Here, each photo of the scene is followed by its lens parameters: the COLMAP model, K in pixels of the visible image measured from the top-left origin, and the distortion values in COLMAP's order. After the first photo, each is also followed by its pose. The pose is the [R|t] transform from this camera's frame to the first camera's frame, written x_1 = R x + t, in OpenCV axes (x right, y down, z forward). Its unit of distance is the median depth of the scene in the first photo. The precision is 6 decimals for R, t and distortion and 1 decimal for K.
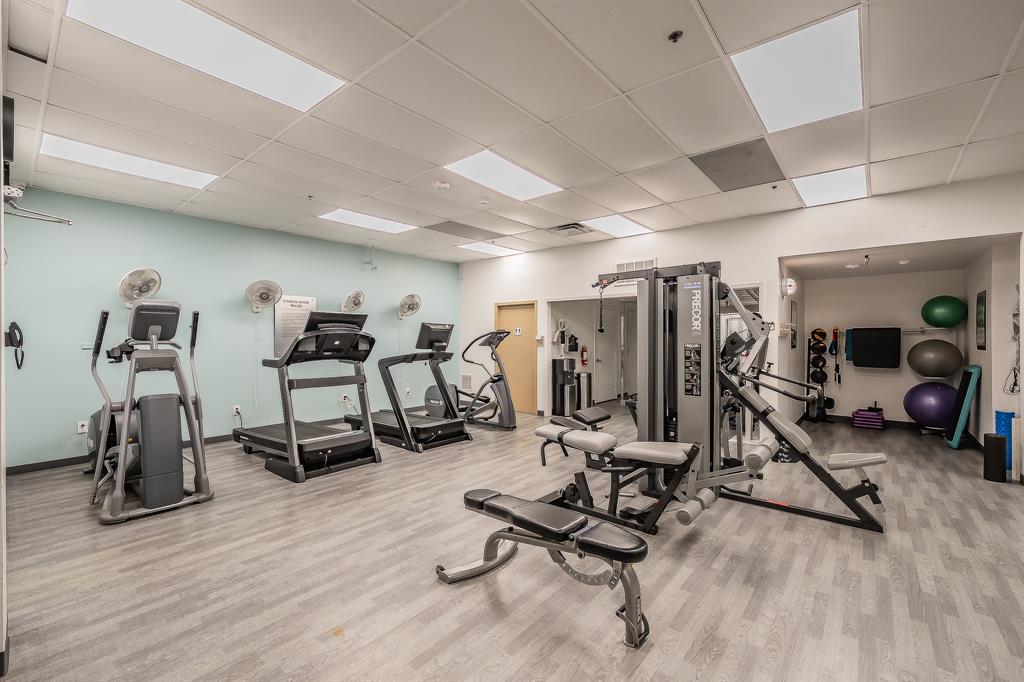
lens RADIAL K [[445.3, 0, 512.0], [0, 445.3, 341.0], [0, 0, 1]] dist [-0.000555, -0.000050]
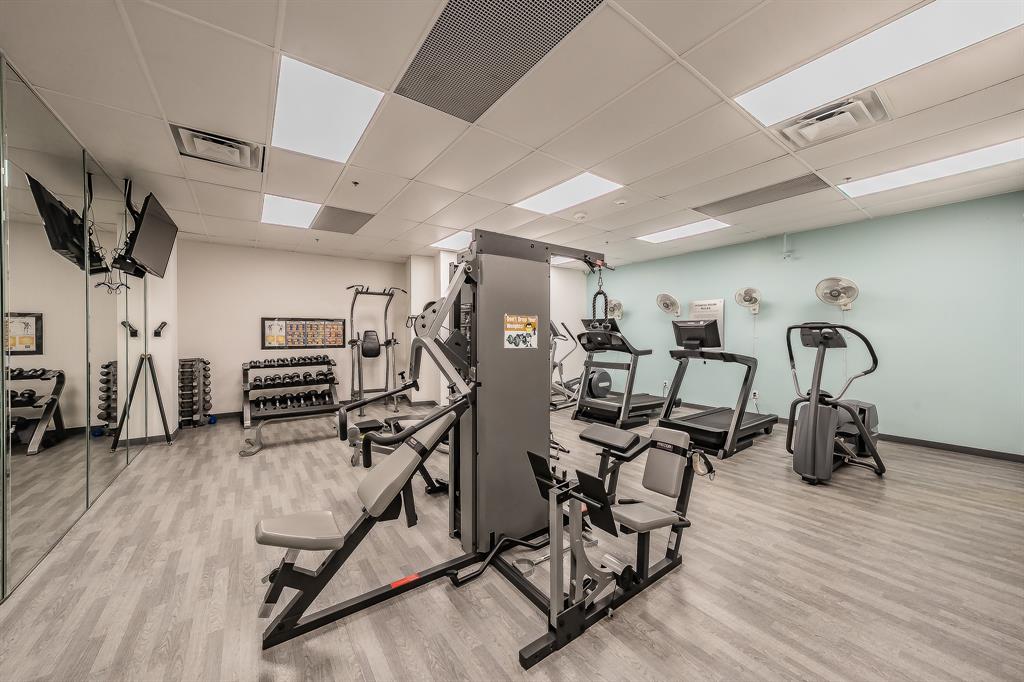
lens RADIAL K [[354.1, 0, 512.0], [0, 354.1, 341.0], [0, 0, 1]] dist [-0.000488, -0.000063]
pose [[-0.238721, 0.016223, -0.970953, 0.871210], [-0.005561, 0.999821, 0.018072, -0.012284], [0.971072, 0.009713, -0.238588, 1.036170]]
